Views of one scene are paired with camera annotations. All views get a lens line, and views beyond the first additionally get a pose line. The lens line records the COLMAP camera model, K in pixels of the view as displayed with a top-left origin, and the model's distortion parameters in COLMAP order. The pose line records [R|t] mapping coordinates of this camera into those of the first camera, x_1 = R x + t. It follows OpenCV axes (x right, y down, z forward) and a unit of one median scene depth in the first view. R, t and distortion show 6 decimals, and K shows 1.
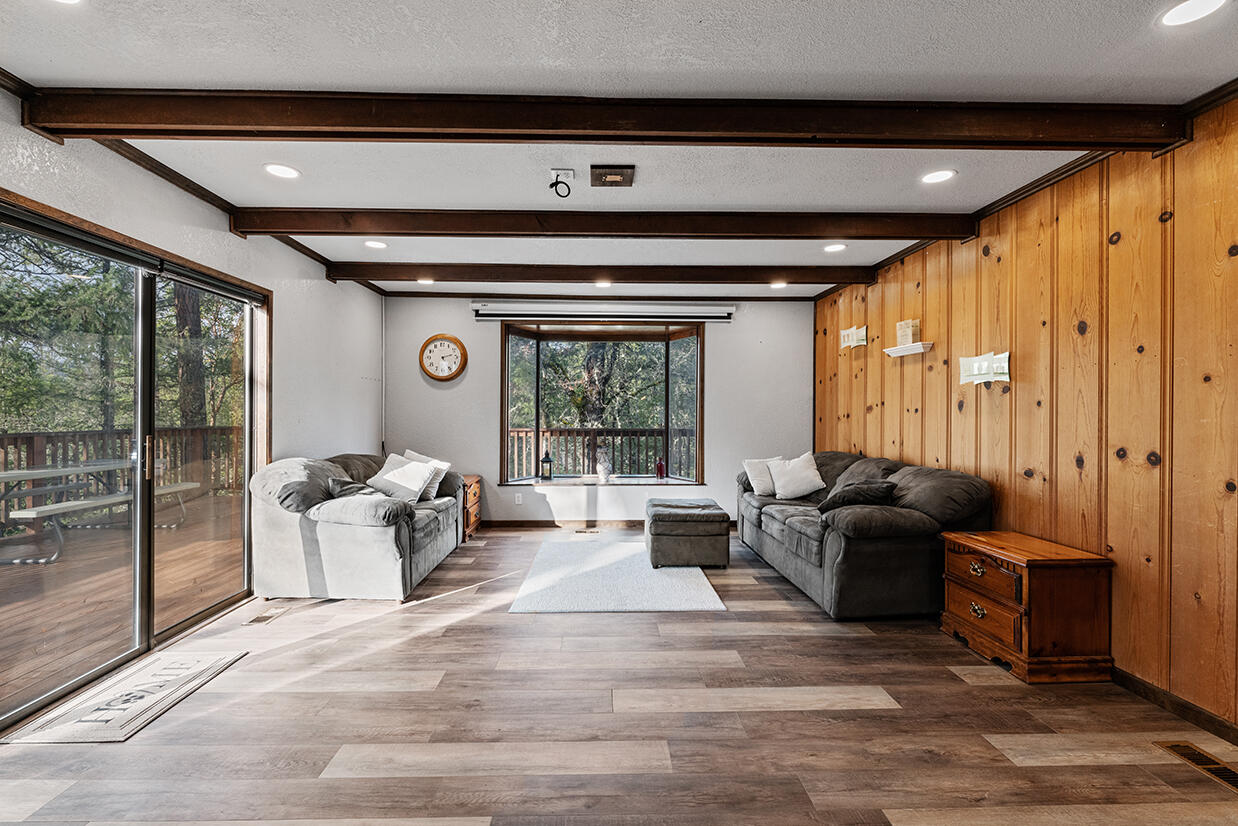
lens RADIAL K [[574.2, 0, 614.6], [0, 574.2, 413.7], [0, 0, 1]] dist [-0.000297, -0.000002]
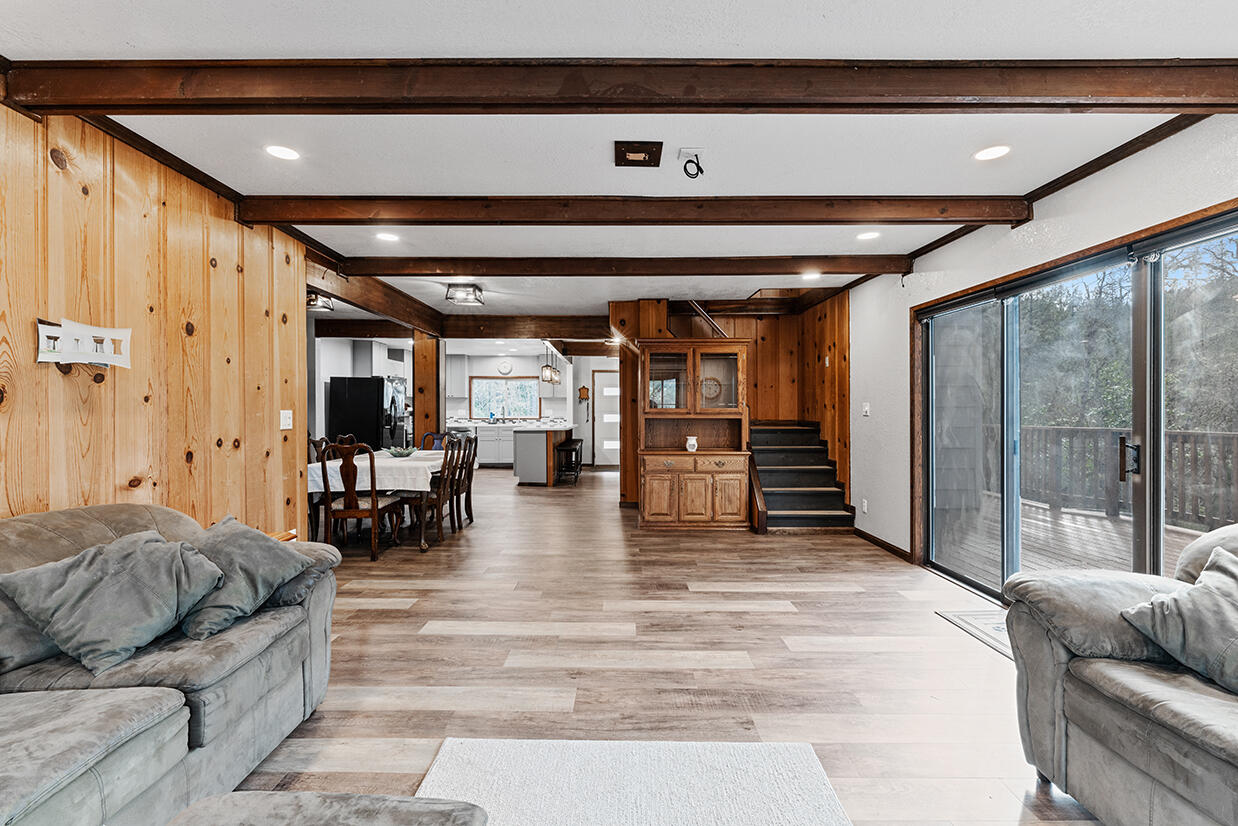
lens RADIAL K [[574.2, 0, 615.2], [0, 574.2, 411.9], [0, 0, 1]] dist [-0.000297, -0.000002]
pose [[-0.999326, -0.001772, 0.036658, -0.003443], [-0.001544, 0.999979, 0.006248, -0.005660], [-0.036669, 0.006187, -0.999308, 2.263970]]
